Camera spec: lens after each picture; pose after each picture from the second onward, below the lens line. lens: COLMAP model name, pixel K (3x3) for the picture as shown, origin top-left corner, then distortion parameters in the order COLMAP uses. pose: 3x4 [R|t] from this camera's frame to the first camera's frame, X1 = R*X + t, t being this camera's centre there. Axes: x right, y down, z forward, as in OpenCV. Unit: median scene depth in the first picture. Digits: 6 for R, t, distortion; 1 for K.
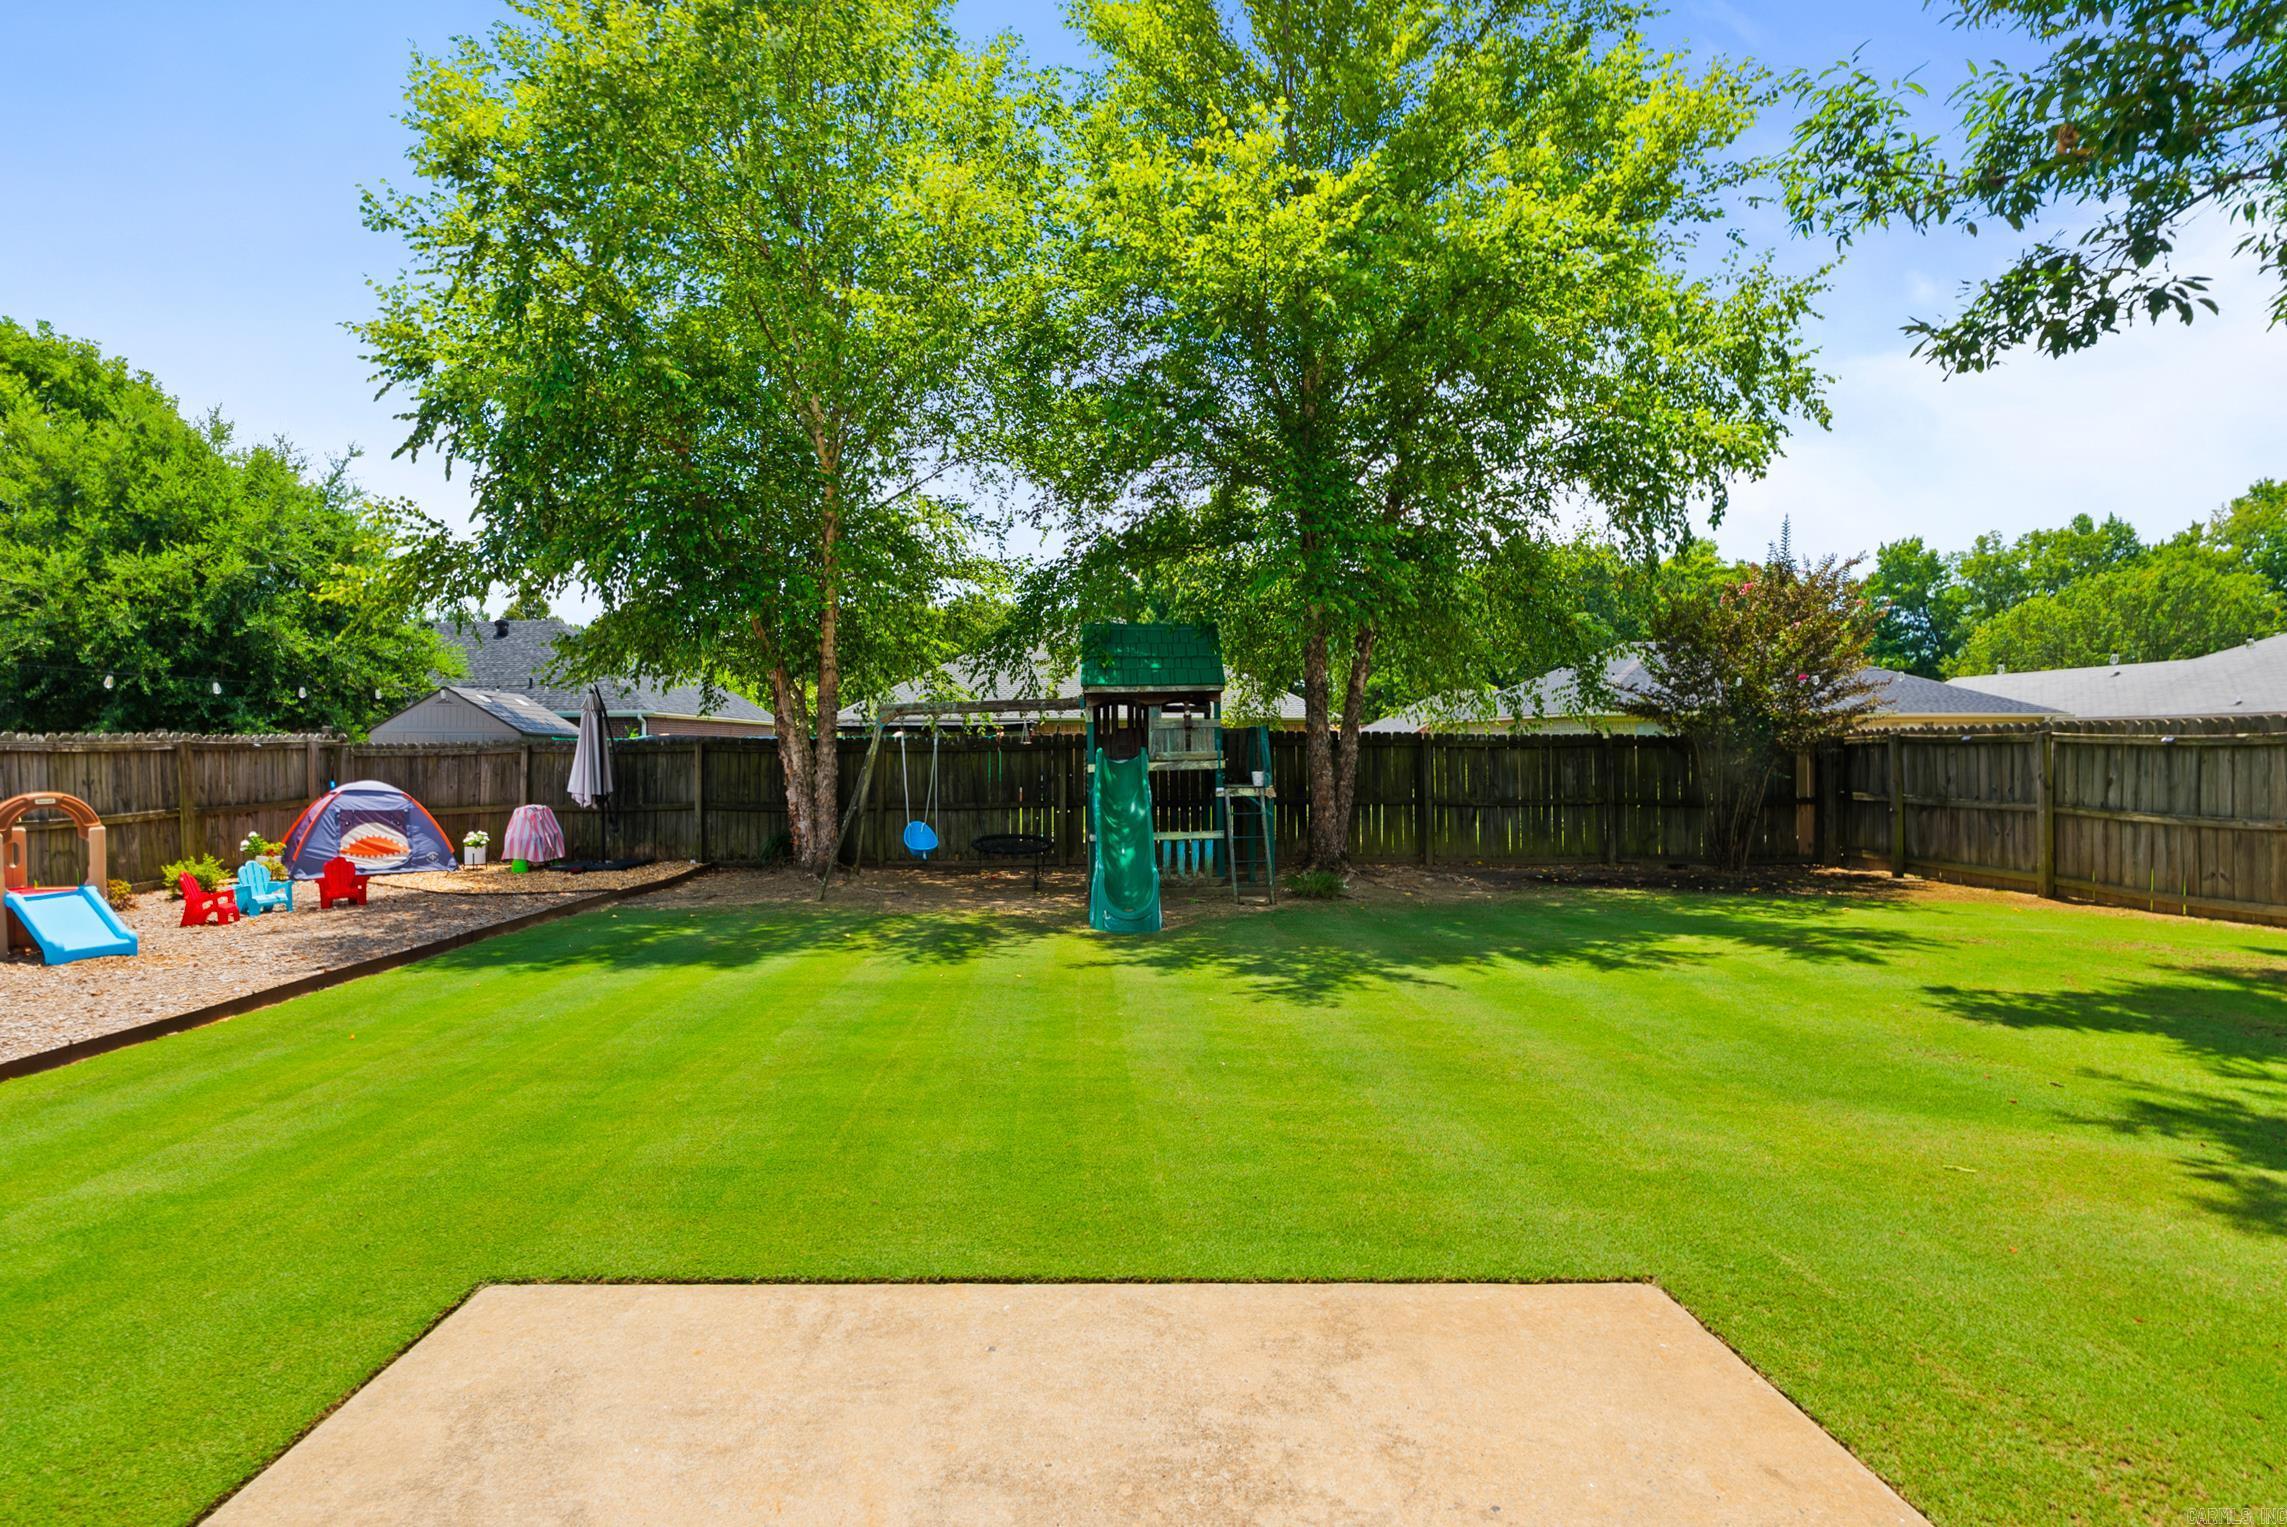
lens RADIAL K [[1063.7, 0, 1054.7], [0, 1063.7, 749.6], [0, 0, 1]] dist [-0.010895, 0.000033]
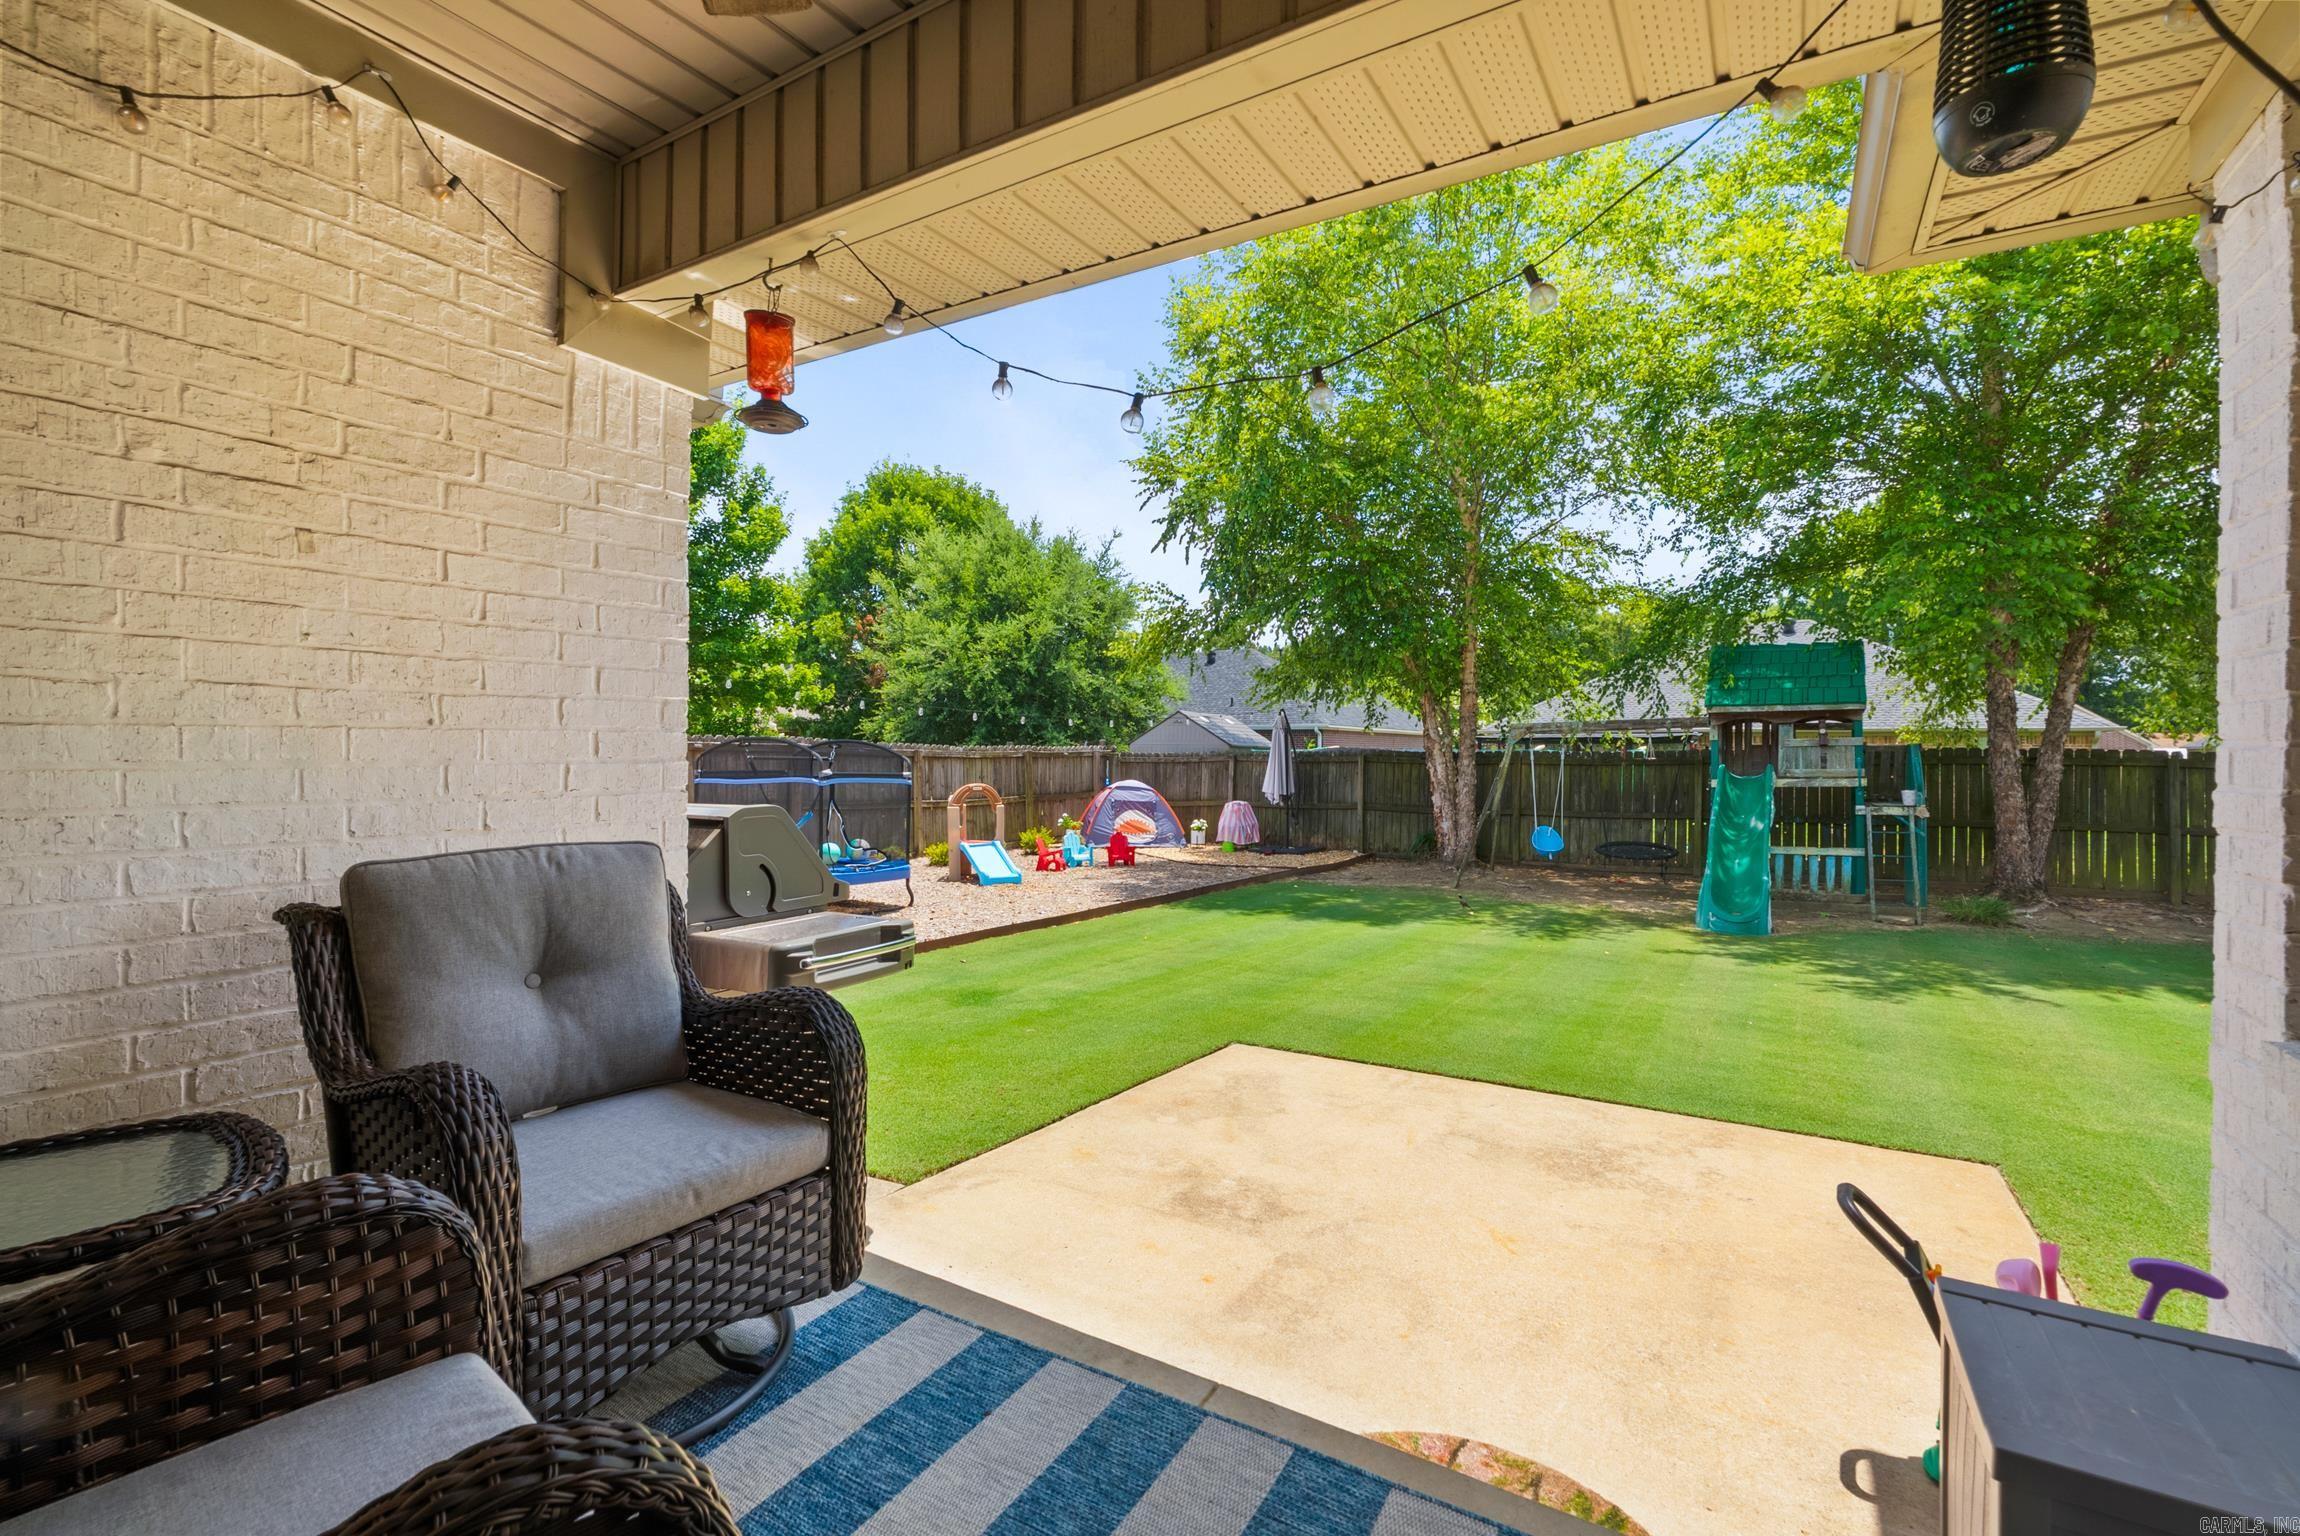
lens RADIAL K [[1027.6, 0, 1147.5], [0, 1027.6, 758.9], [0, 0, 1]] dist [-0.010756, 0.002472]
pose [[0.859904, 0.011491, -0.510326, 0.067900], [-0.010317, 0.999934, 0.005130, -0.006008], [0.510351, 0.000854, 0.859966, -0.170406]]
